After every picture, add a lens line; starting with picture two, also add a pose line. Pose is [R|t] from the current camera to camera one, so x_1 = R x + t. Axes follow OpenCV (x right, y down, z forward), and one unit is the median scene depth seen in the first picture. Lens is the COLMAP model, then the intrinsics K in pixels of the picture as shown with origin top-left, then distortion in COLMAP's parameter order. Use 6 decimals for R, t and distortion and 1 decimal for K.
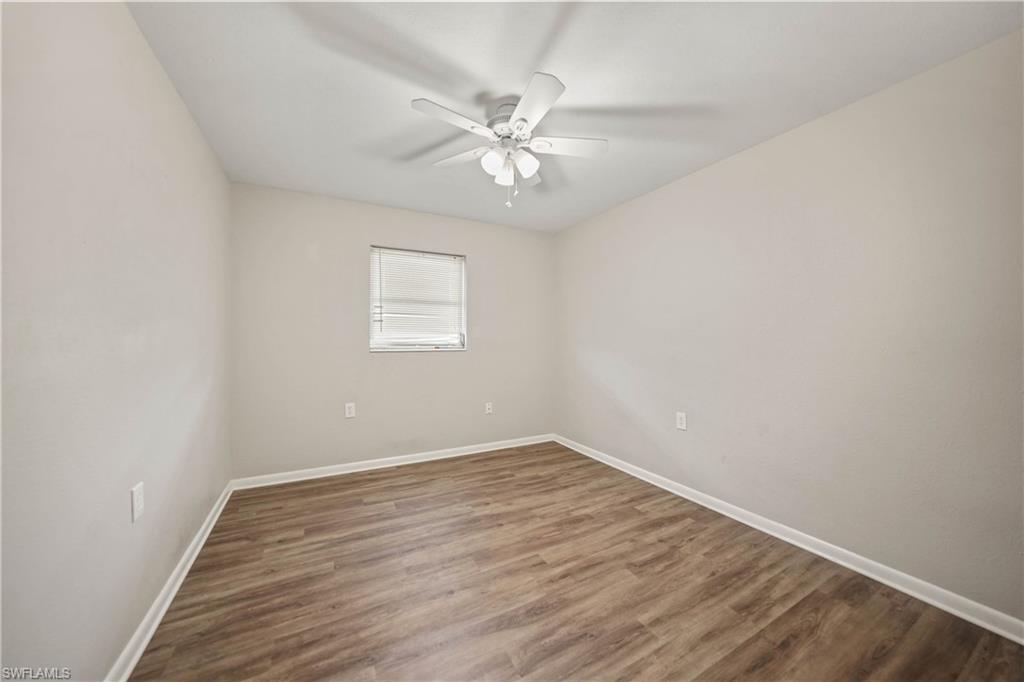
lens RADIAL K [[355.7, 0, 511.1], [0, 355.7, 340.0], [0, 0, 1]] dist [-0.024157, 0.005419]
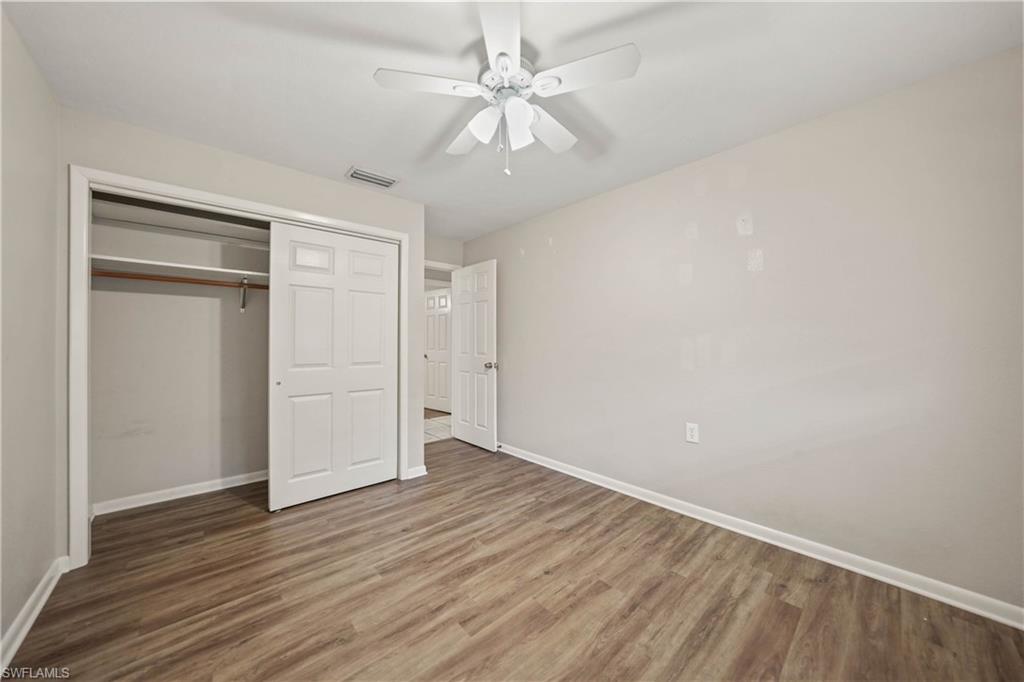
lens RADIAL K [[355.7, 0, 512.0], [0, 355.7, 336.8], [0, 0, 1]] dist [-0.024157, 0.005419]
pose [[-0.970226, -0.003345, -0.242179, 0.193119], [-0.001936, 0.999980, -0.006055, -0.009020], [0.242195, -0.005406, -0.970213, 1.949924]]
